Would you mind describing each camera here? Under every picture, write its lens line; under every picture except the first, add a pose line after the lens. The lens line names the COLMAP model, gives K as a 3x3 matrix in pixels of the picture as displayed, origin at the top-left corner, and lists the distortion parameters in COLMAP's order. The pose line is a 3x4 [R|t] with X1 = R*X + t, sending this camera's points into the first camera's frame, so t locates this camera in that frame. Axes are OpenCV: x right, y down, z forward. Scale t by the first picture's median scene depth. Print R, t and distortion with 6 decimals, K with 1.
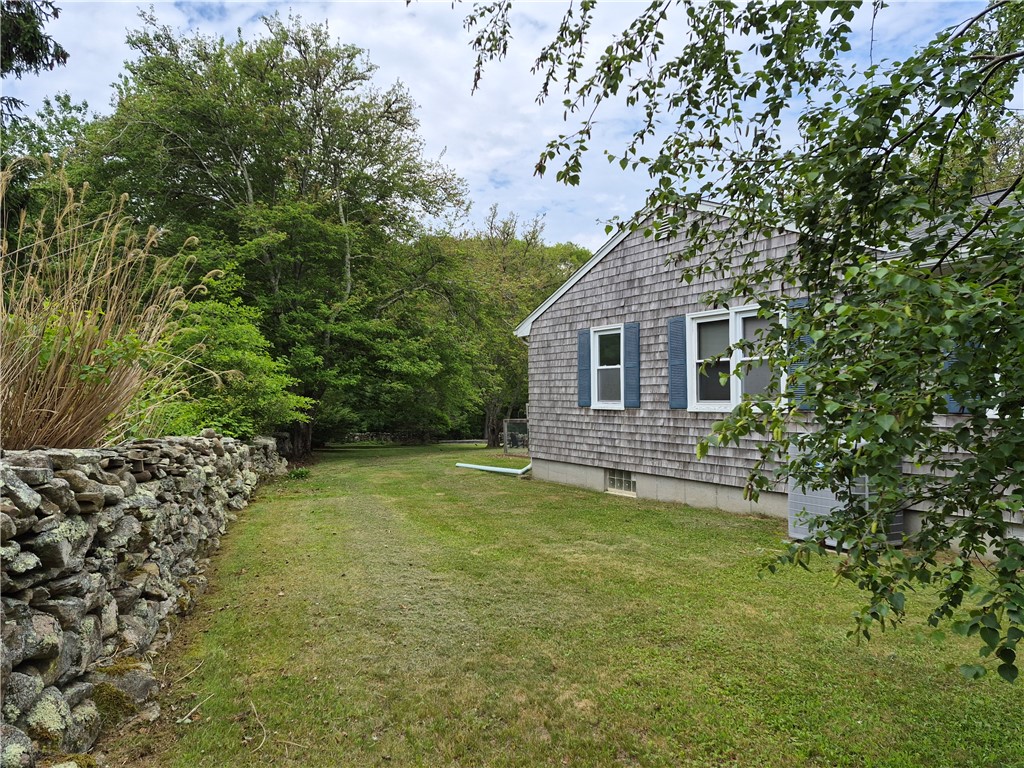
lens RADIAL K [[711.7, 0, 509.6], [0, 711.7, 364.8], [0, 0, 1]] dist [0.087652, -0.069312]
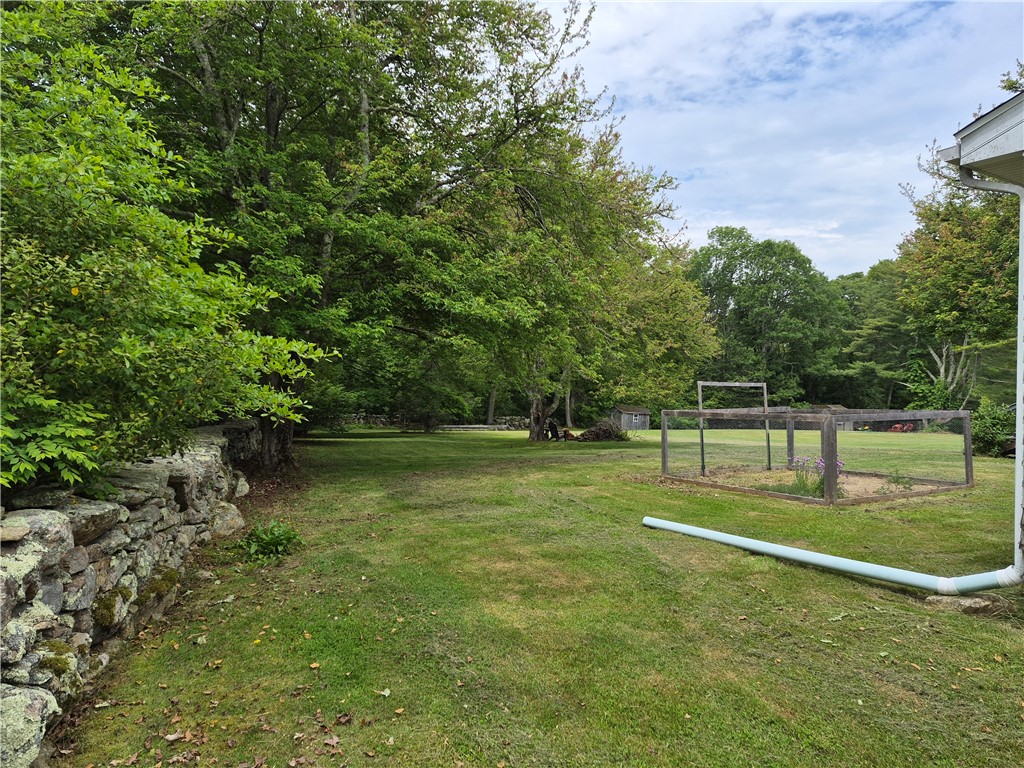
lens RADIAL K [[711.7, 0, 509.6], [0, 711.7, 364.8], [0, 0, 1]] dist [0.087652, -0.069312]
pose [[0.999196, 0.021953, 0.033545, -0.144506], [-0.022785, 0.999437, 0.024612, 0.033276], [-0.032986, -0.025357, 0.999134, 0.493793]]
